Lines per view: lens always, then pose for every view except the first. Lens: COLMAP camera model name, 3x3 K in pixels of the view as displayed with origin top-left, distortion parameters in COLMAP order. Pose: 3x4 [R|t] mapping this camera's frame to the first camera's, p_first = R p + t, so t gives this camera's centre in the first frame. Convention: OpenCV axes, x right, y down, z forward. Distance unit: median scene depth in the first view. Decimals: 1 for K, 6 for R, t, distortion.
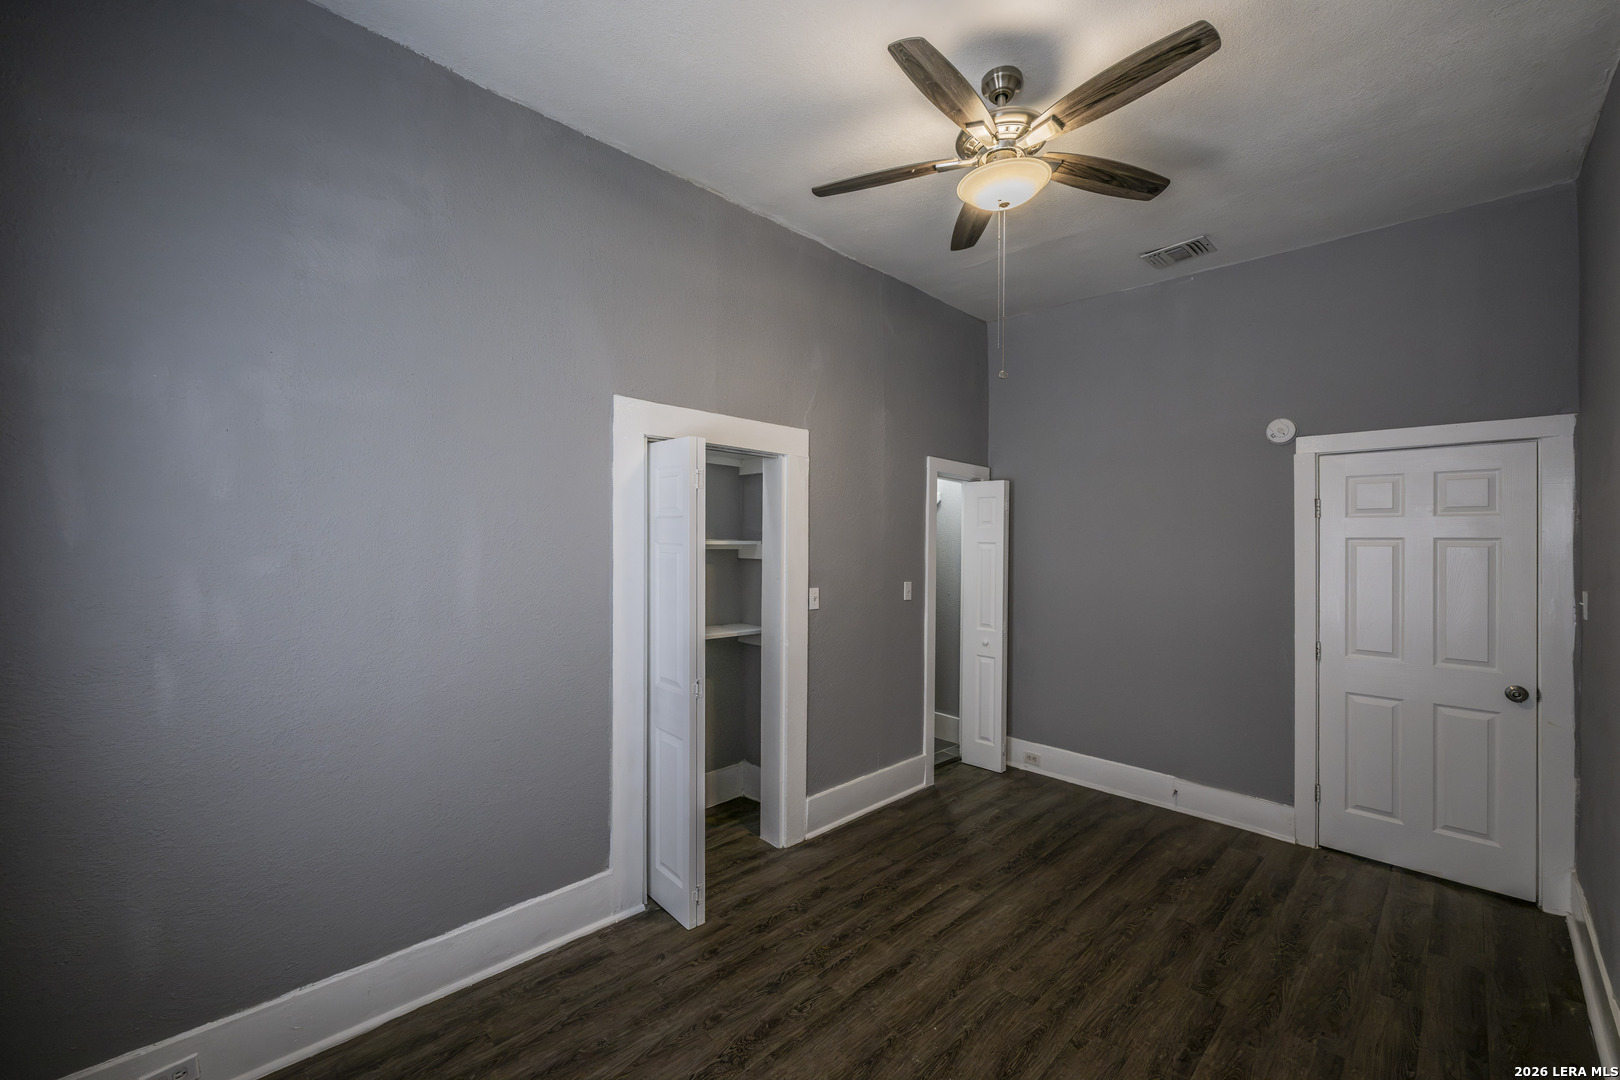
lens RADIAL K [[645.0, 0, 801.5], [0, 645.0, 544.8], [0, 0, 1]] dist [-0.003036, 0.000069]
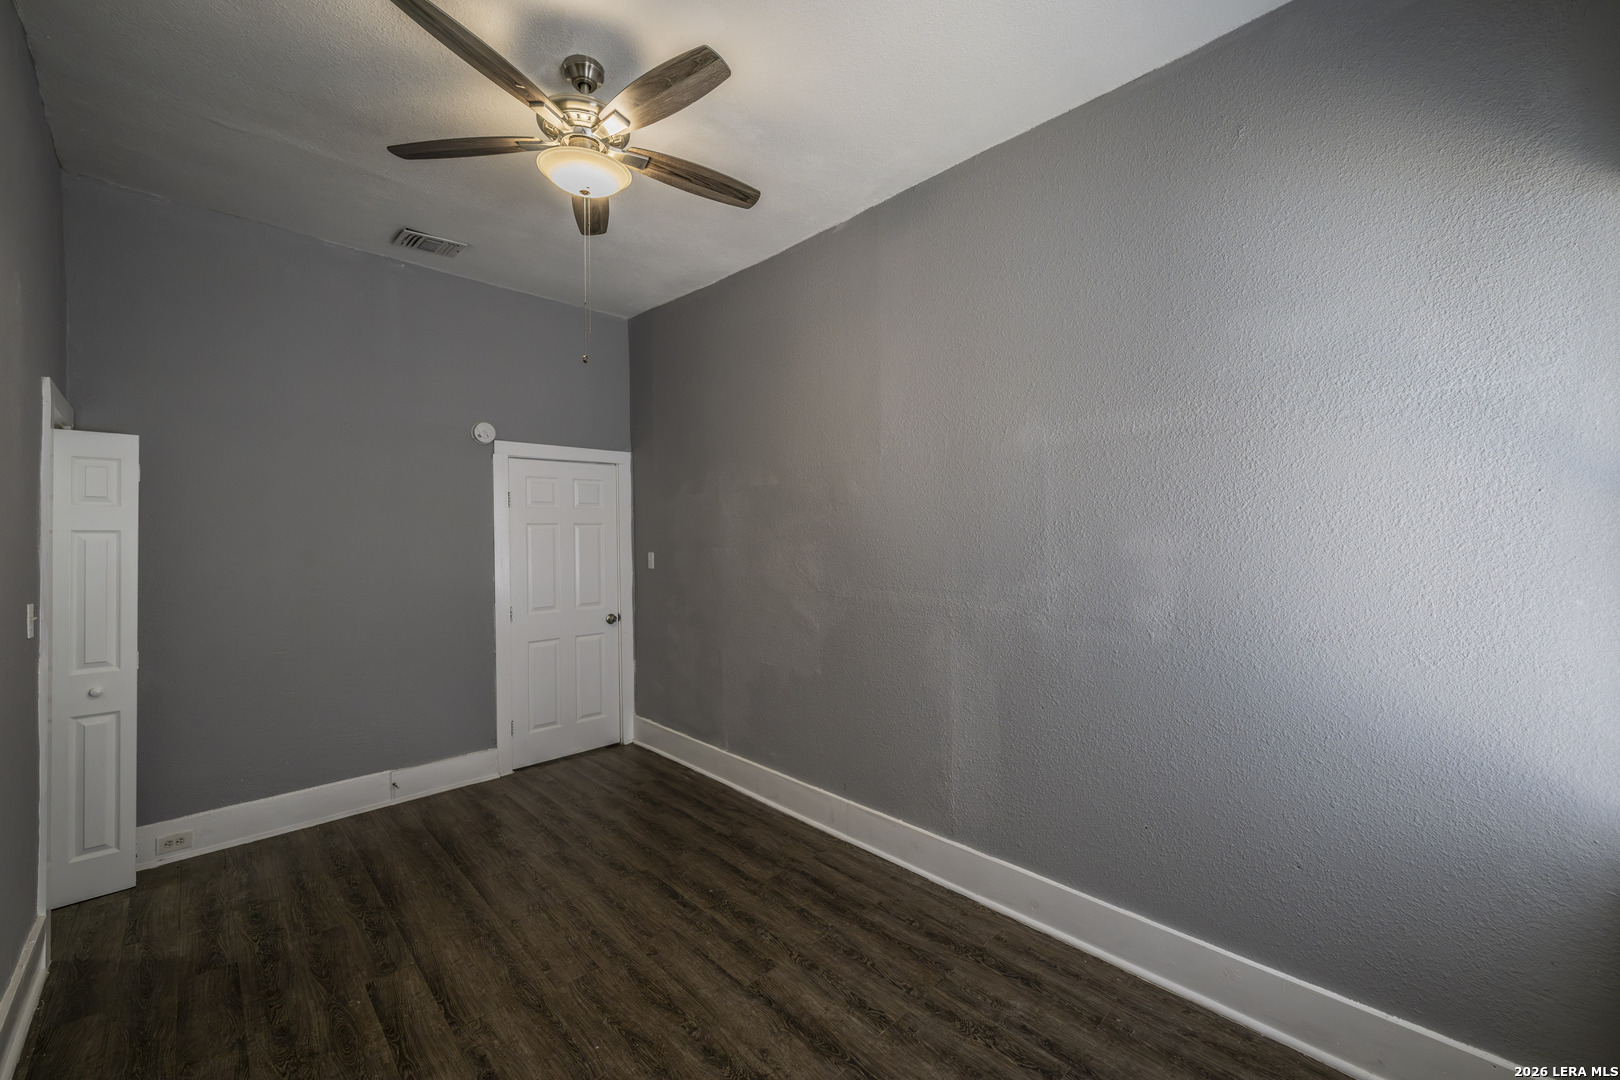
lens RADIAL K [[645.0, 0, 806.7], [0, 645.0, 518.1], [0, 0, 1]] dist [-0.003036, 0.000069]
pose [[-0.000627, 0.011915, 0.999929, -0.500176], [0.014386, 0.999826, -0.011905, 0.002651], [-0.999896, 0.014378, -0.000798, 0.471909]]
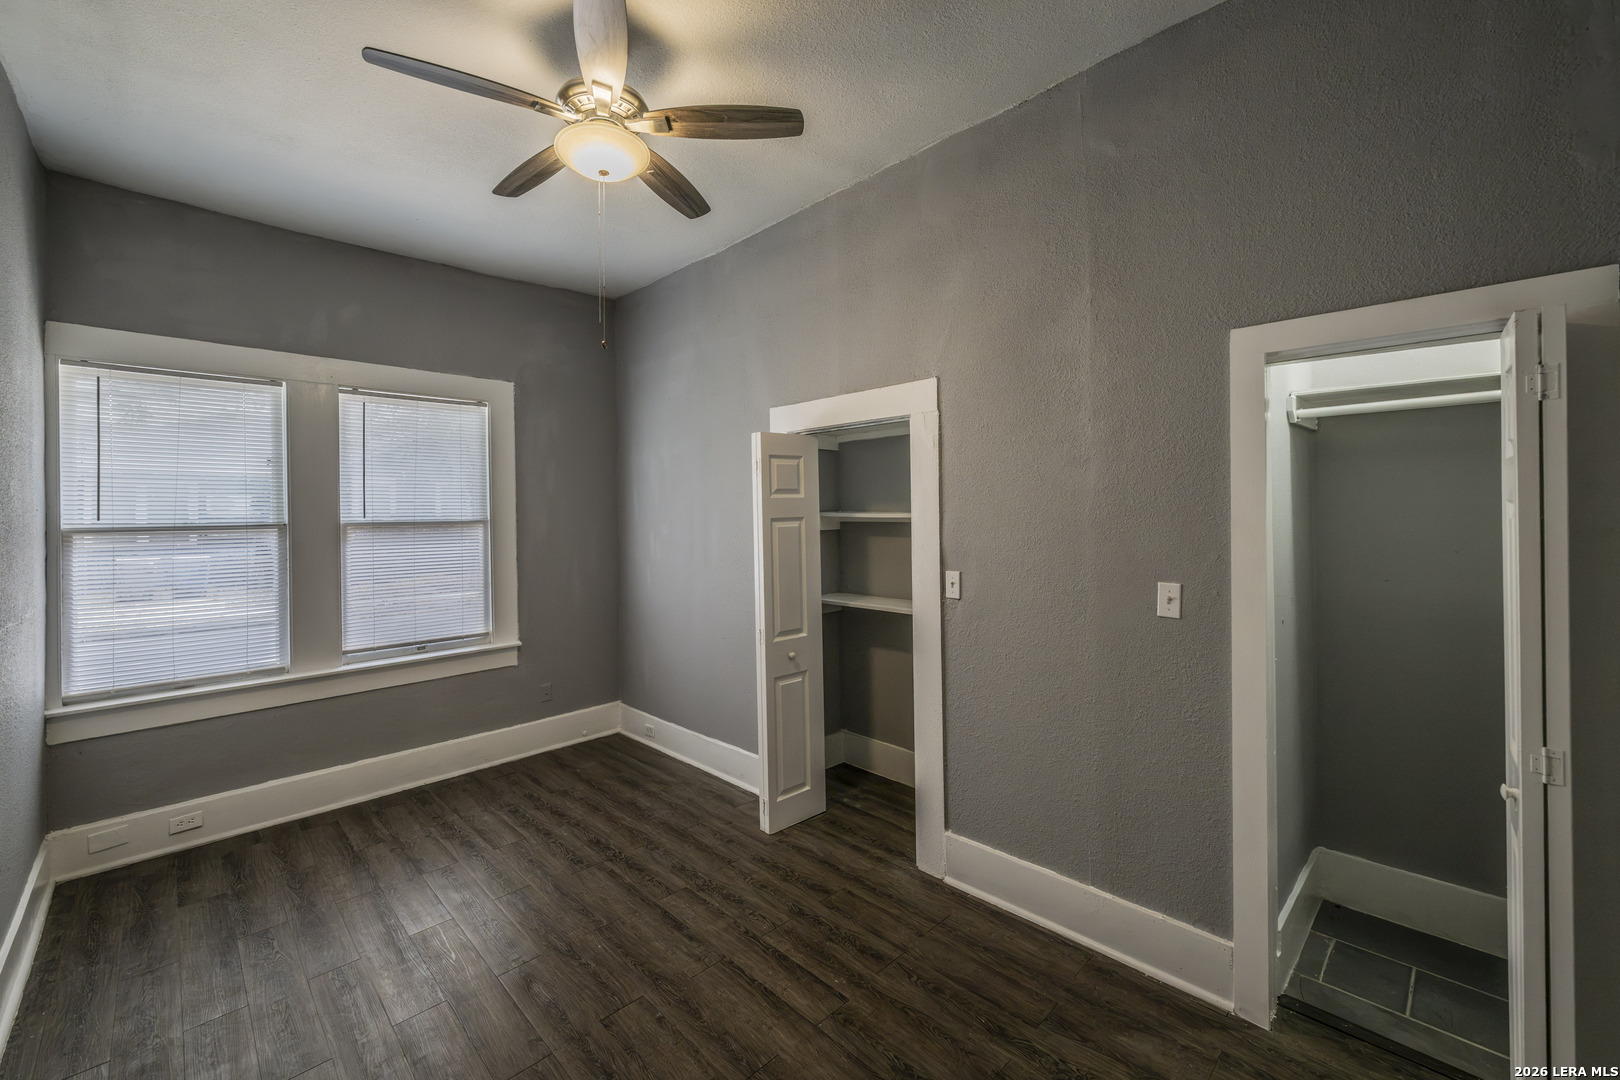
lens RADIAL K [[645.0, 0, 803.1], [0, 645.0, 510.7], [0, 0, 1]] dist [-0.003036, 0.000069]
pose [[0.012129, -0.017903, -0.999766, 0.931942], [0.009127, 0.999800, -0.017793, 0.006062], [0.999885, -0.008909, 0.012290, 0.926901]]
